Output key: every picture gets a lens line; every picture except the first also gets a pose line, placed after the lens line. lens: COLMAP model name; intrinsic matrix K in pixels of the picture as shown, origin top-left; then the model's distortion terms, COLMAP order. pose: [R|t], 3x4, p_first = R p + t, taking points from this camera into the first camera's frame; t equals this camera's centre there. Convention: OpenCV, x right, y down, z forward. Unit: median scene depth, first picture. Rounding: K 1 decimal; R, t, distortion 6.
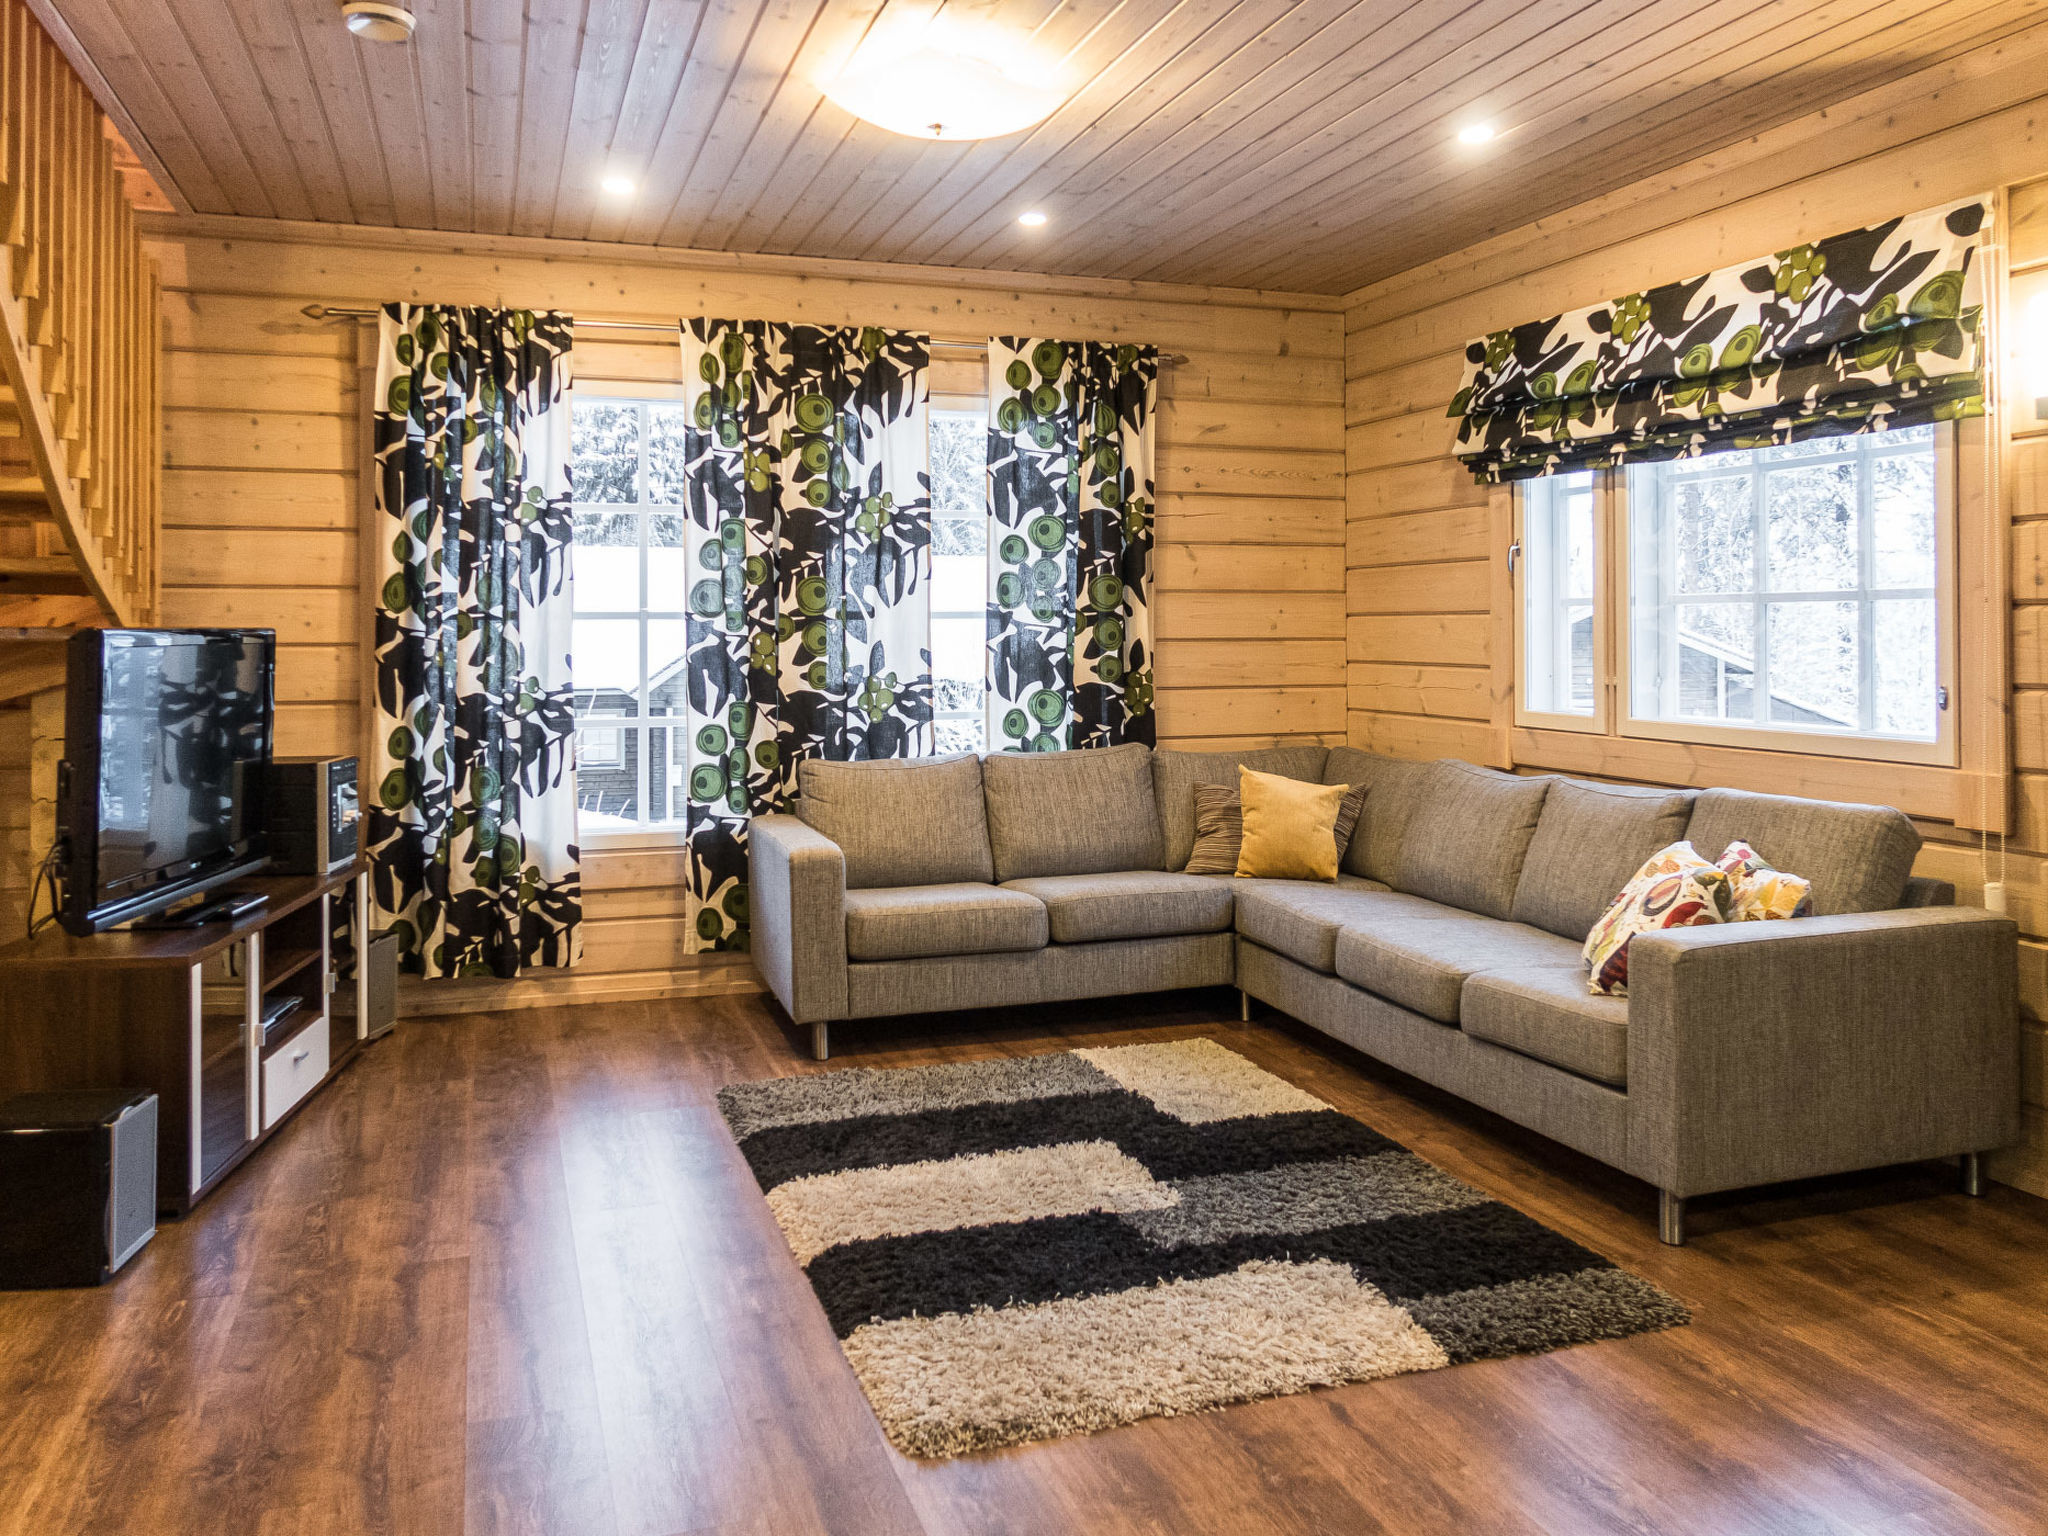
lens RADIAL K [[1631.7, 0, 1030.8], [0, 1631.7, 628.1], [0, 0, 1]] dist [-0.015642, 0.005262]
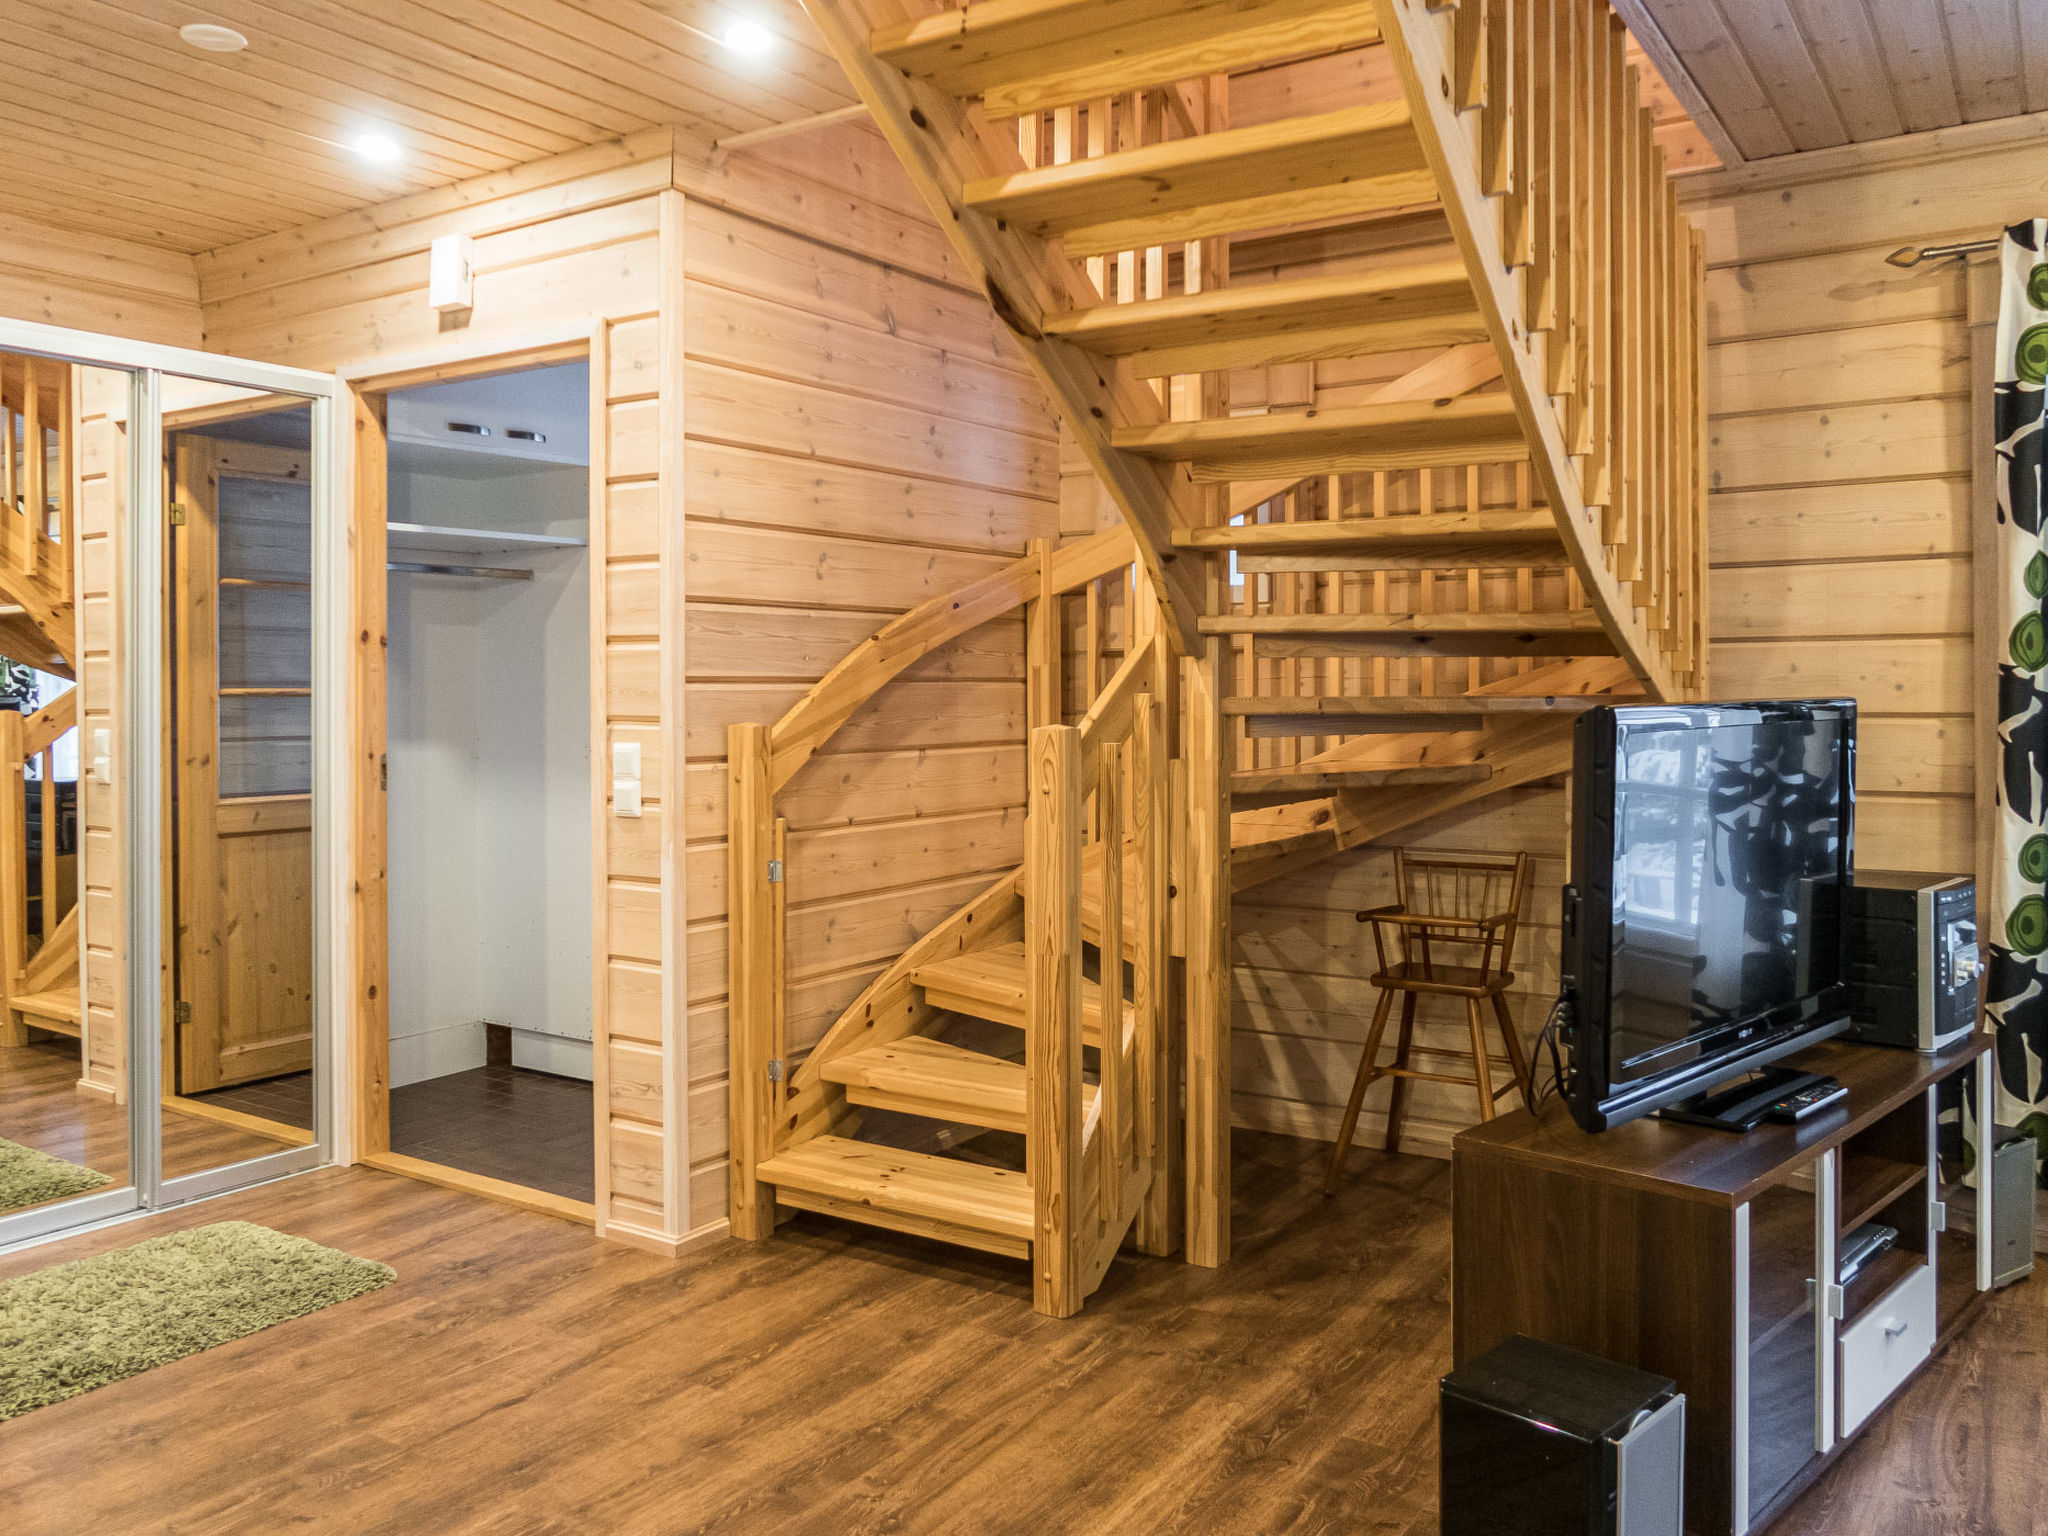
lens RADIAL K [[1697.0, 0, 1027.6], [0, 1697.0, 708.6], [0, 0, 1]] dist [-0.016217, 0.004468]
pose [[0.632365, 0.002801, -0.774666, -0.104853], [0.012327, 0.999830, 0.013677, -0.008290], [0.774573, -0.018198, 0.632223, 0.218691]]
